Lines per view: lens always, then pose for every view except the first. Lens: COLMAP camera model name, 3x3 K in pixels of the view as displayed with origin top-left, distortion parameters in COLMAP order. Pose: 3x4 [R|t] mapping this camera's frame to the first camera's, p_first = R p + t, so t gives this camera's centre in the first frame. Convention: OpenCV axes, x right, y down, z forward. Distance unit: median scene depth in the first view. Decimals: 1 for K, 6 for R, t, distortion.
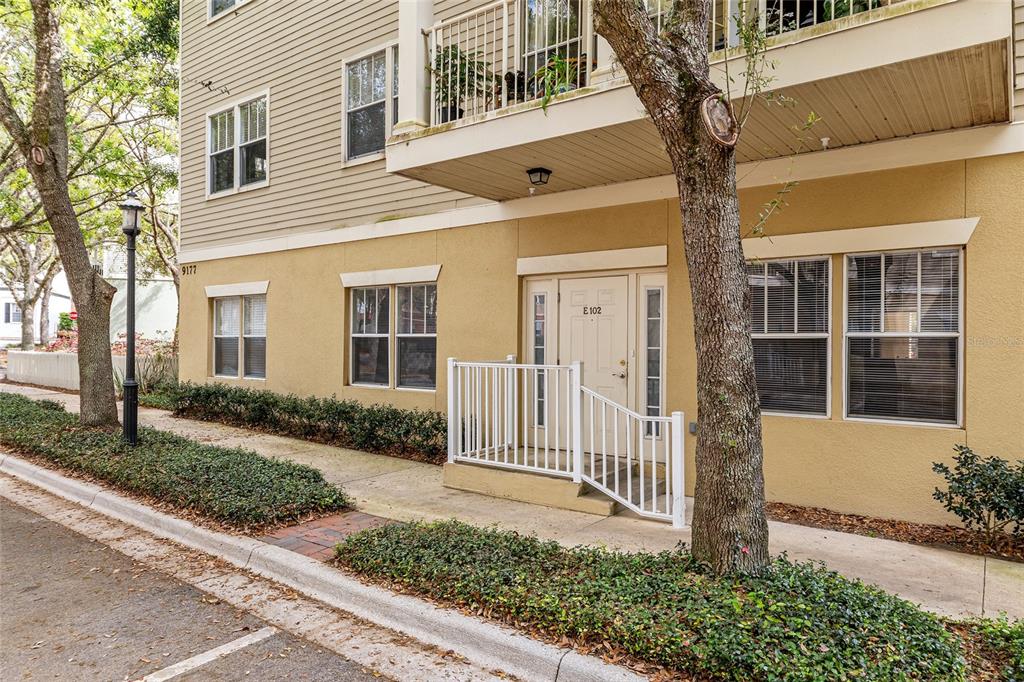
lens RADIAL K [[660.2, 0, 512.0], [0, 660.2, 341.0], [0, 0, 1]] dist [-0.000073, 0.000176]
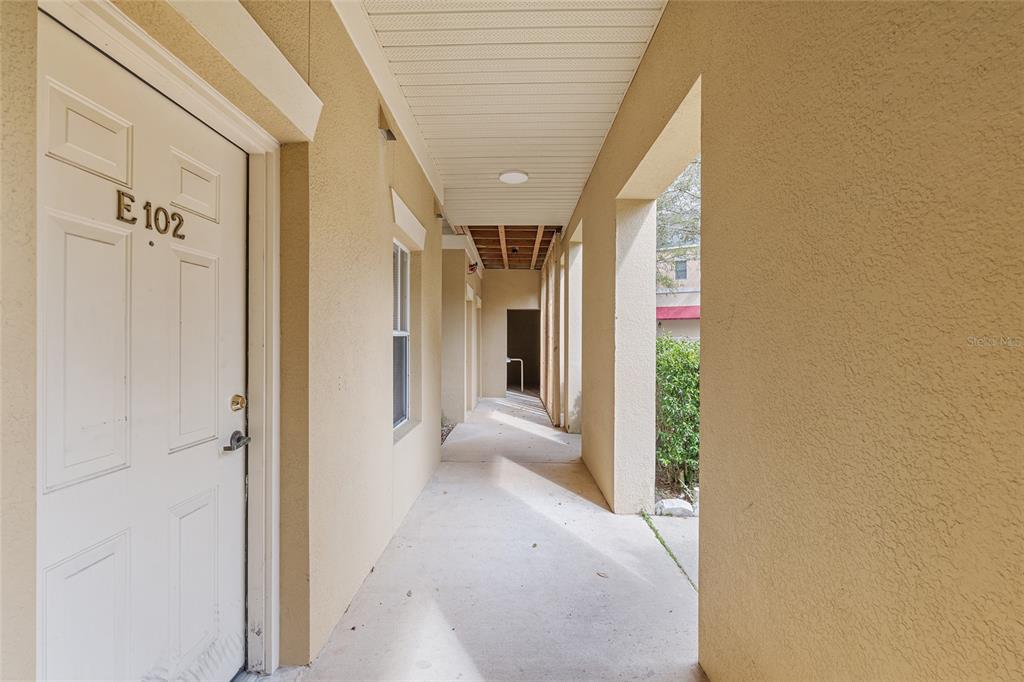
lens RADIAL K [[429.7, 0, 512.0], [0, 429.7, 341.0], [0, 0, 1]] dist [-0.016530, -0.000018]
pose [[-0.596066, -0.008486, 0.802891, -0.090422], [-0.005310, 0.999964, 0.006627, -0.001198], [-0.802918, -0.000313, -0.596089, 1.020106]]
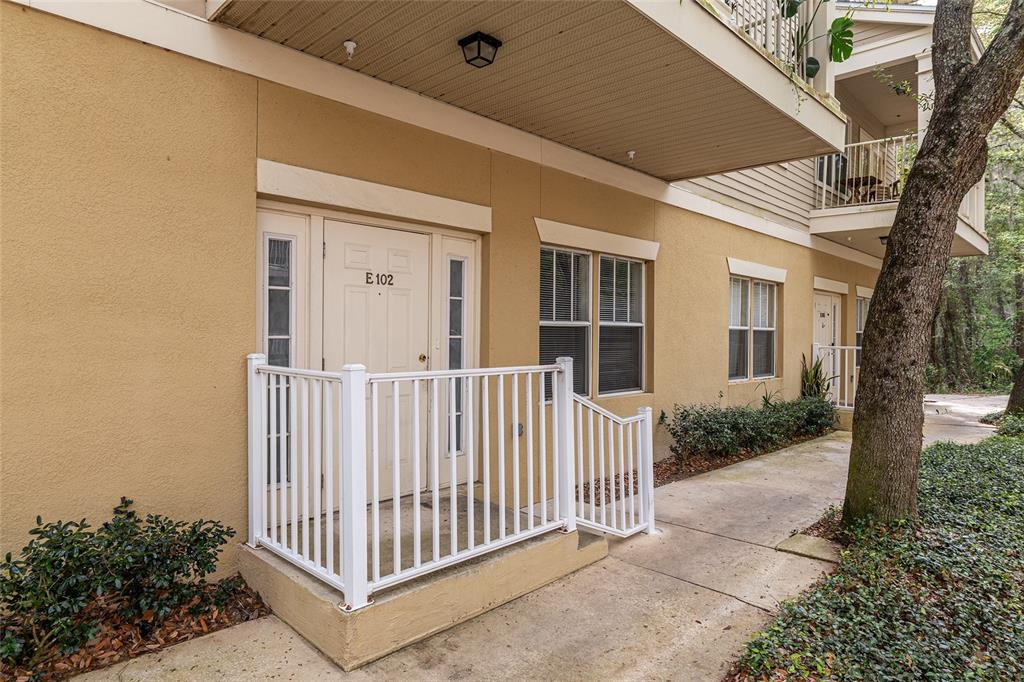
lens RADIAL K [[593.7, 0, 512.0], [0, 593.7, 341.0], [0, 0, 1]] dist [-0.001527, -0.000106]
pose [[0.145093, -0.016344, 0.989283, -0.442715], [-0.005521, 0.999835, 0.017328, 0.003298], [-0.989403, -0.007976, 0.144979, 0.816939]]
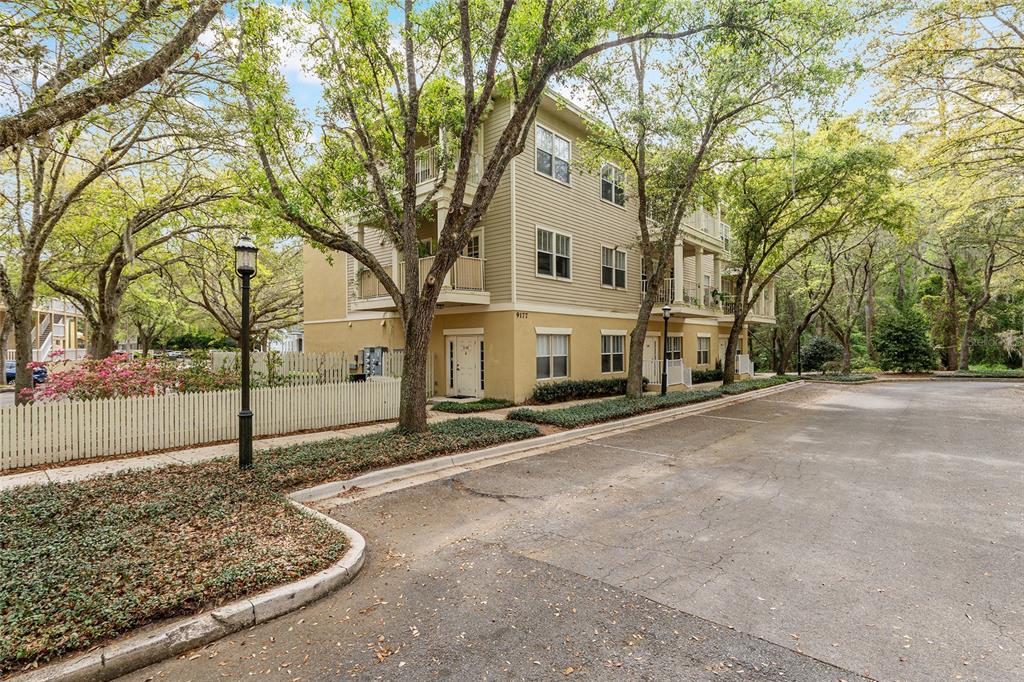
lens RADIAL K [[474.6, 0, 512.0], [0, 474.6, 341.0], [0, 0, 1]] dist [-0.000834, -0.000113]
pose [[0.093290, -0.002551, 0.995636, -2.849462], [0.001501, 0.999996, 0.002421, -0.085414], [-0.995638, 0.001269, 0.093294, 1.596384]]
